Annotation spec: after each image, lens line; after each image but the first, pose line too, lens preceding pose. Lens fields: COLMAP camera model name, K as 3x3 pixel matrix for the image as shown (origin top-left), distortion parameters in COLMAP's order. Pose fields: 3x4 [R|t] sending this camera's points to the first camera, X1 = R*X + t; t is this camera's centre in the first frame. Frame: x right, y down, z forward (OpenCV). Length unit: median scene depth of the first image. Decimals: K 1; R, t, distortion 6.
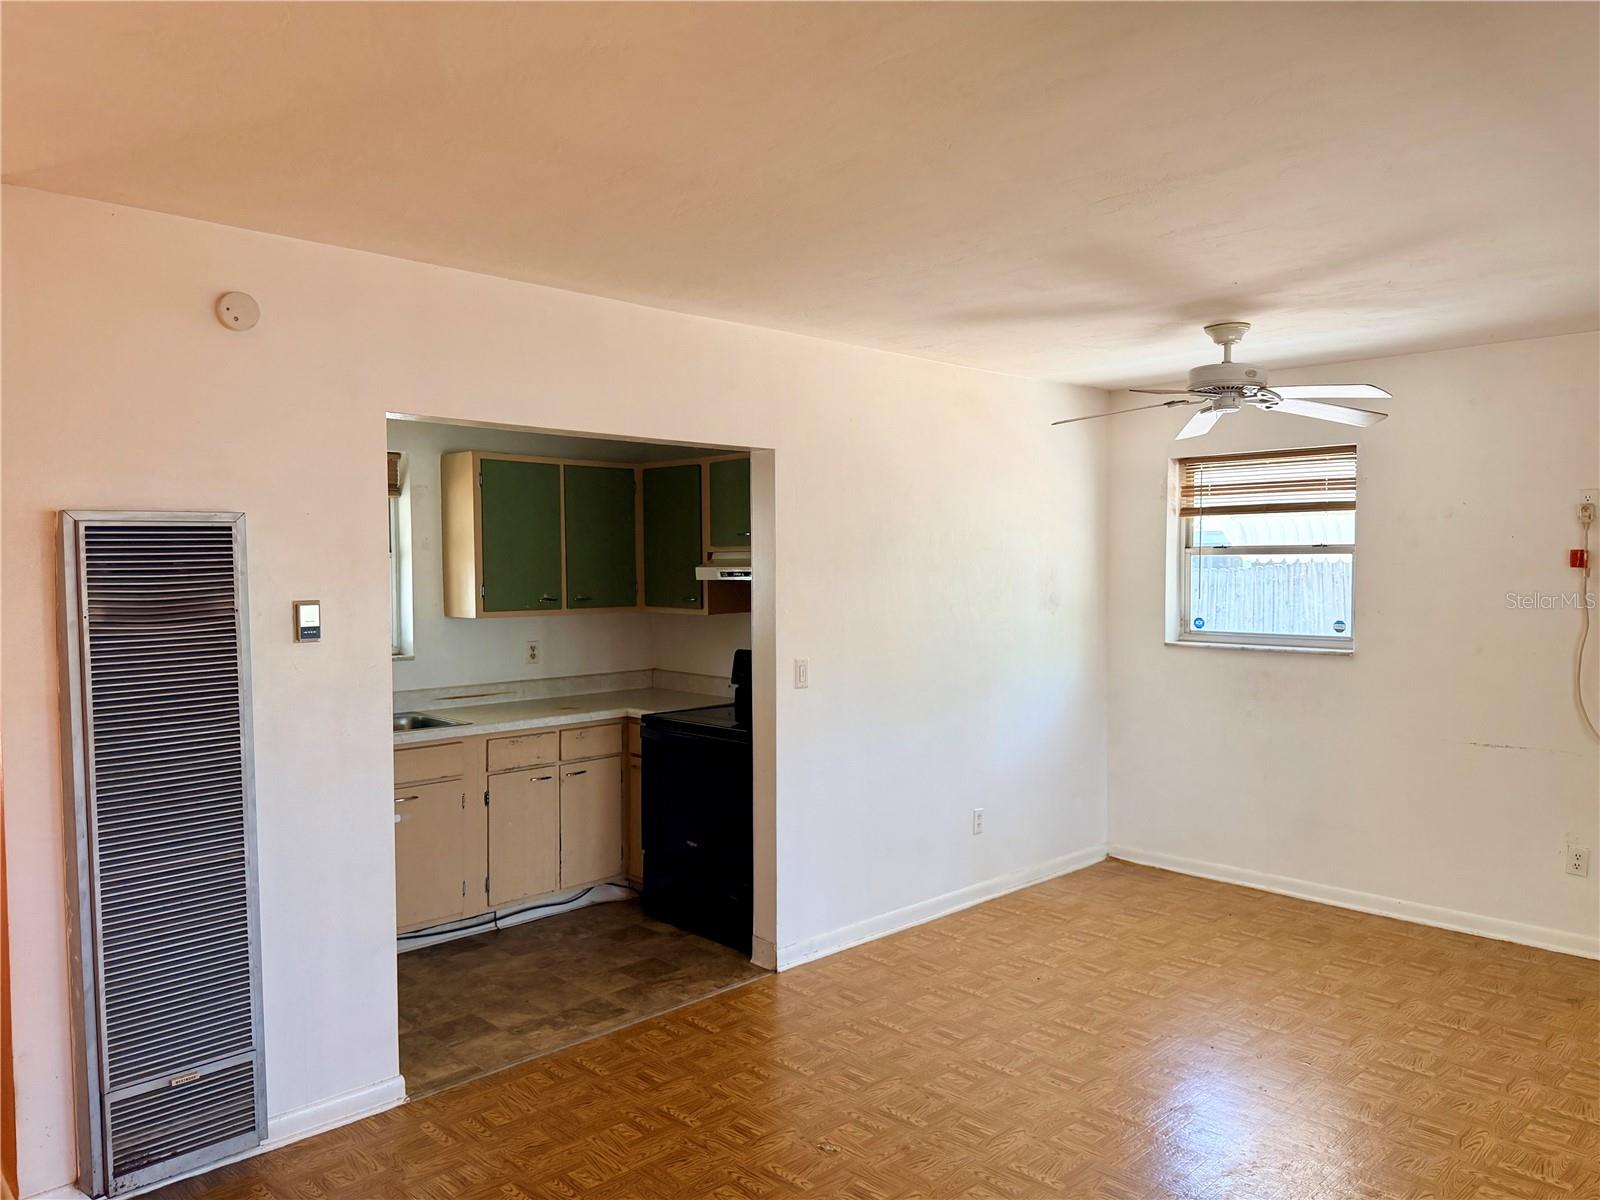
lens RADIAL K [[1120.9, 0, 796.3], [0, 1120.9, 594.5], [0, 0, 1]] dist [0.059758, -0.055859]
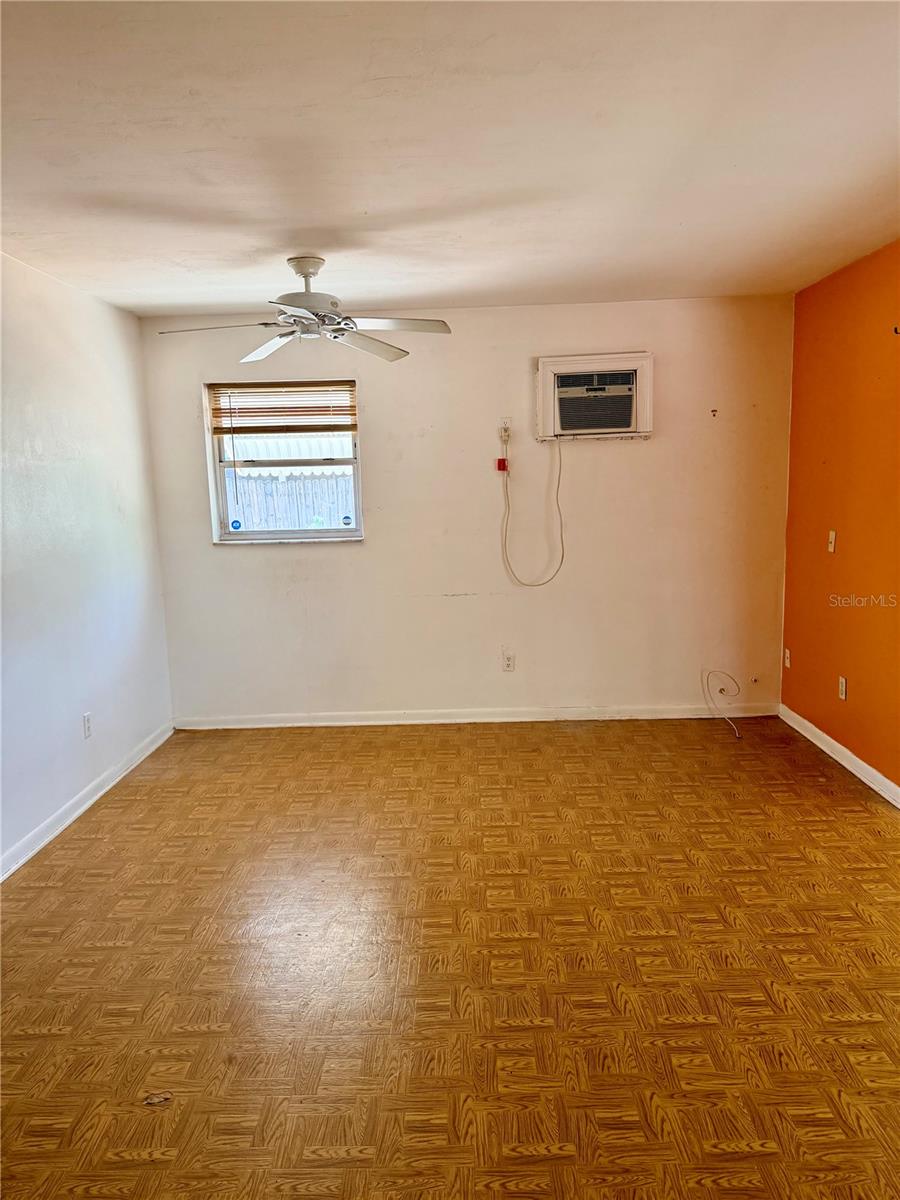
lens RADIAL K [[840.7, 0, 452.3], [0, 840.7, 602.1], [0, 0, 1]] dist [0.059758, -0.055859]
pose [[0.699230, -0.113205, 0.705877, -0.156462], [0.044141, 0.992335, 0.115421, 0.016226], [-0.713533, -0.049548, 0.698868, 0.240802]]
